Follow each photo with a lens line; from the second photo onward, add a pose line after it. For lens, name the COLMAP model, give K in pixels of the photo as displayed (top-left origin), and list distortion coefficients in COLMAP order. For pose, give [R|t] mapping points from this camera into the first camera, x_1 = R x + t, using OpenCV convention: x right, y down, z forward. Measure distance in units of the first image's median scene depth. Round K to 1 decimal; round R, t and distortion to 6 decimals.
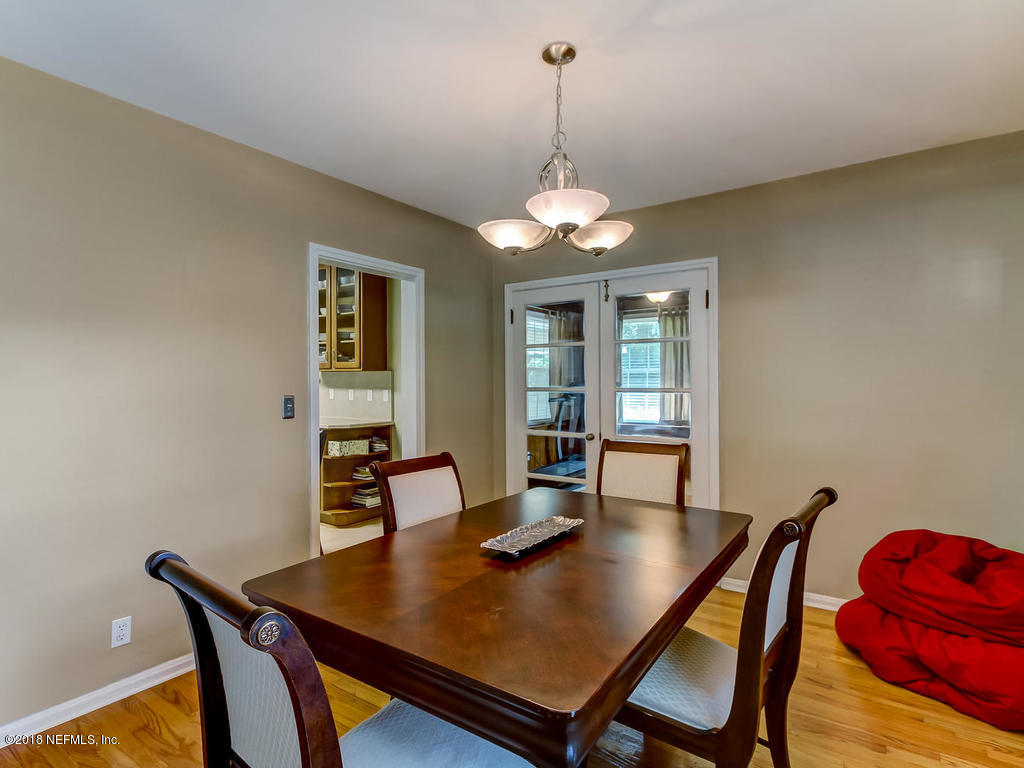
lens RADIAL K [[533.0, 0, 518.5], [0, 533.0, 377.8], [0, 0, 1]] dist [0.031190, -0.018994]
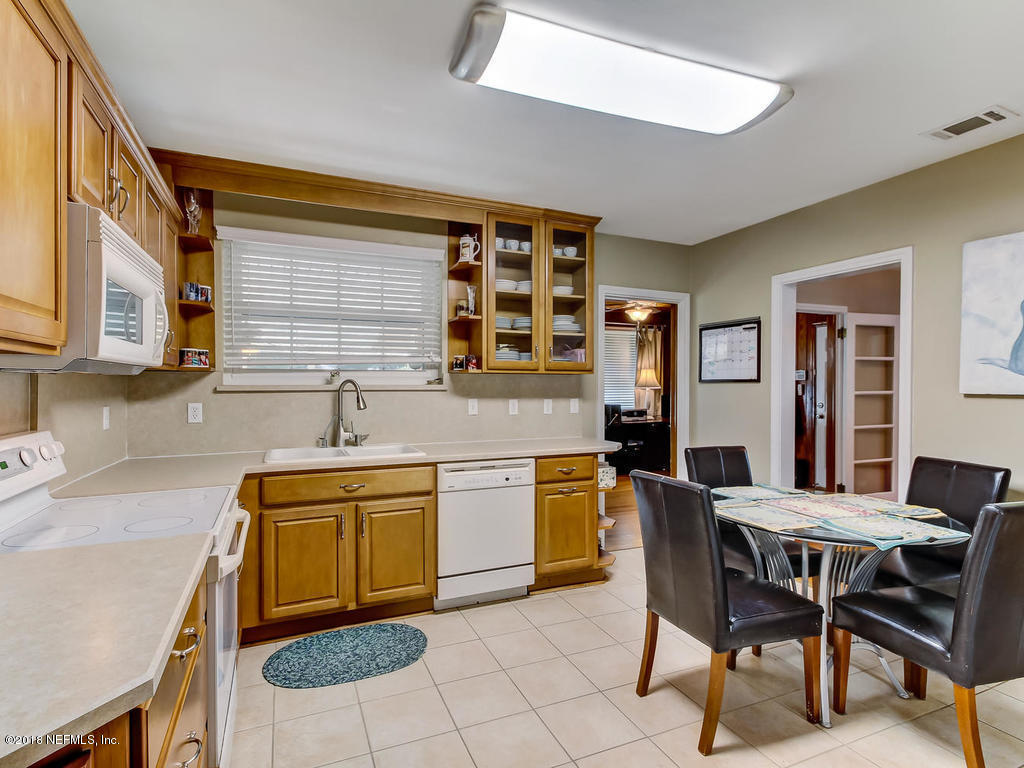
lens RADIAL K [[533.0, 0, 518.5], [0, 533.0, 377.8], [0, 0, 1]] dist [0.031190, -0.018994]
pose [[0.528477, 0.013892, 0.848834, -0.879933], [-0.007749, 0.999903, -0.011539, 0.001596], [-0.848913, -0.000479, 0.528533, 0.619866]]
